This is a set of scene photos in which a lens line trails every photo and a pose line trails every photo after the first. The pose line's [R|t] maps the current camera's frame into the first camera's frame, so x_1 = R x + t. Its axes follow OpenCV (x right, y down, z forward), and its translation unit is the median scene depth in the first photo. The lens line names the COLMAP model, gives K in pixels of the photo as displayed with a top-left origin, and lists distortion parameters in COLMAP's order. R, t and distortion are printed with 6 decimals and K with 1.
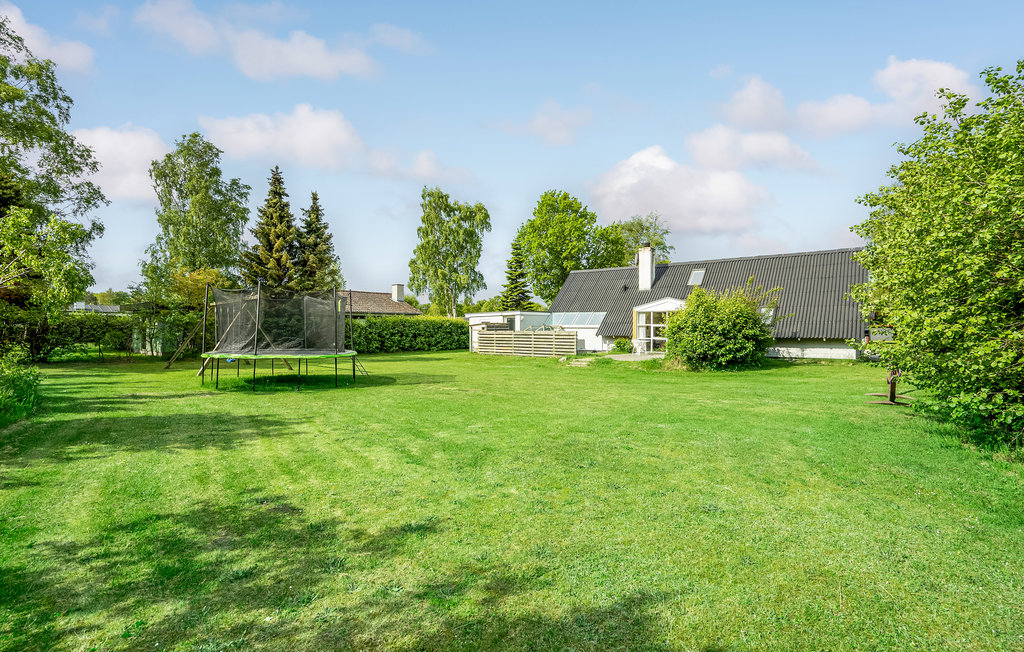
lens RADIAL K [[514.8, 0, 509.6], [0, 514.8, 348.9], [0, 0, 1]] dist [-0.001301, -0.000015]
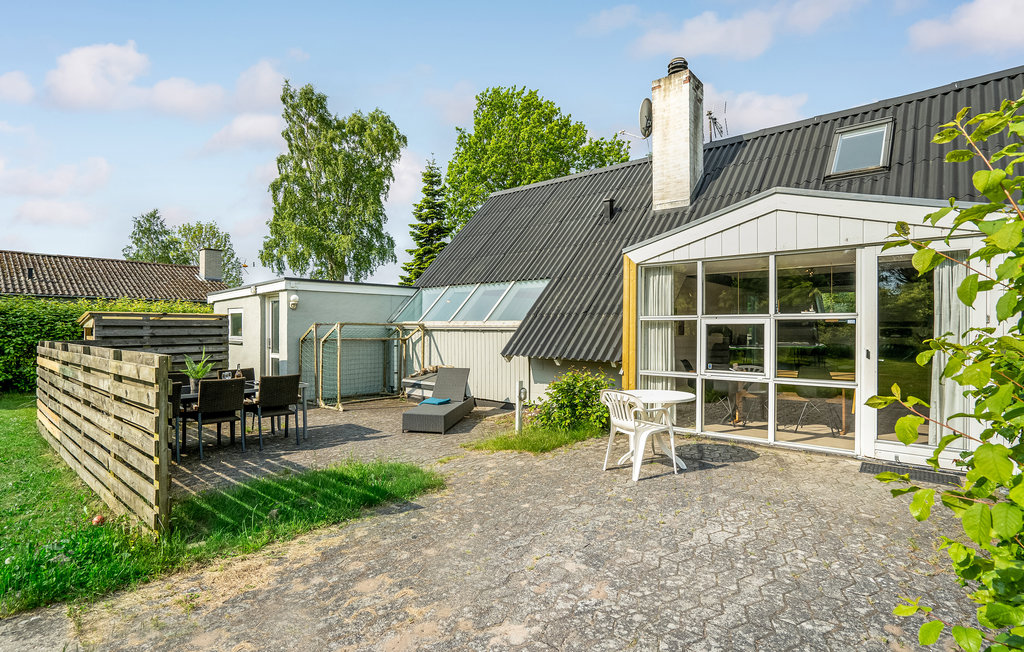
lens RADIAL K [[505.5, 0, 512.0], [0, 505.5, 326.0], [0, 0, 1]] dist [-0.002309, -0.000267]
pose [[0.997949, 0.000091, -0.064019, 0.161618], [-0.003104, 0.998891, -0.046971, -0.024942], [0.063944, 0.047074, 0.996843, 0.601768]]
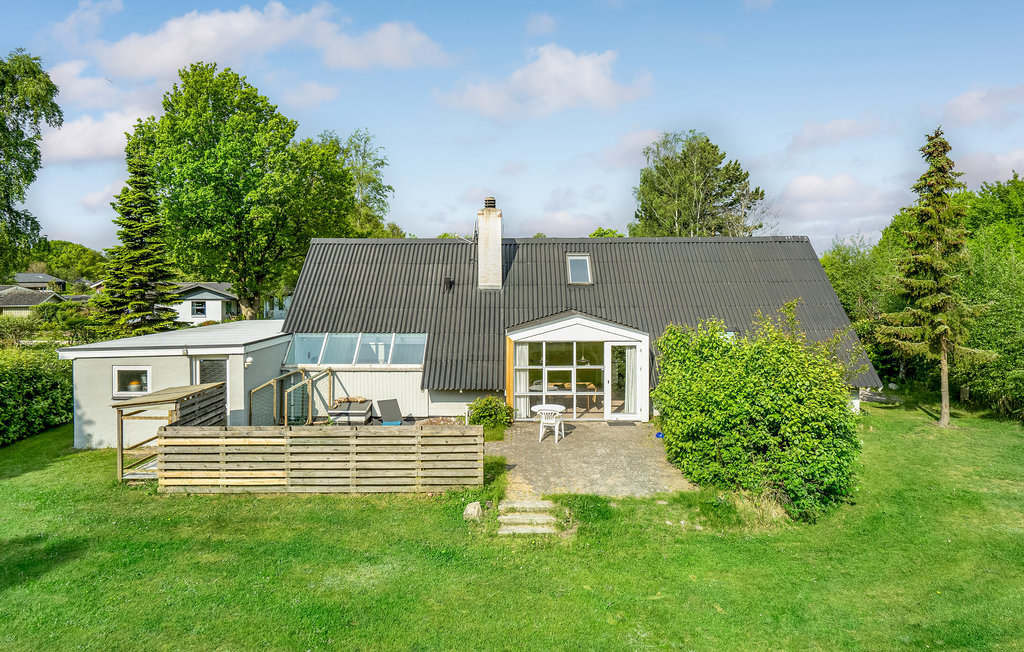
lens RADIAL K [[649.5, 0, 509.5], [0, 649.5, 305.5], [0, 0, 1]] dist [0.033151, 0.000656]
pose [[0.788085, -0.035055, 0.614567, -0.114901], [0.027412, 0.999385, 0.021854, -0.096880], [-0.614956, -0.000376, 0.788562, 0.401214]]
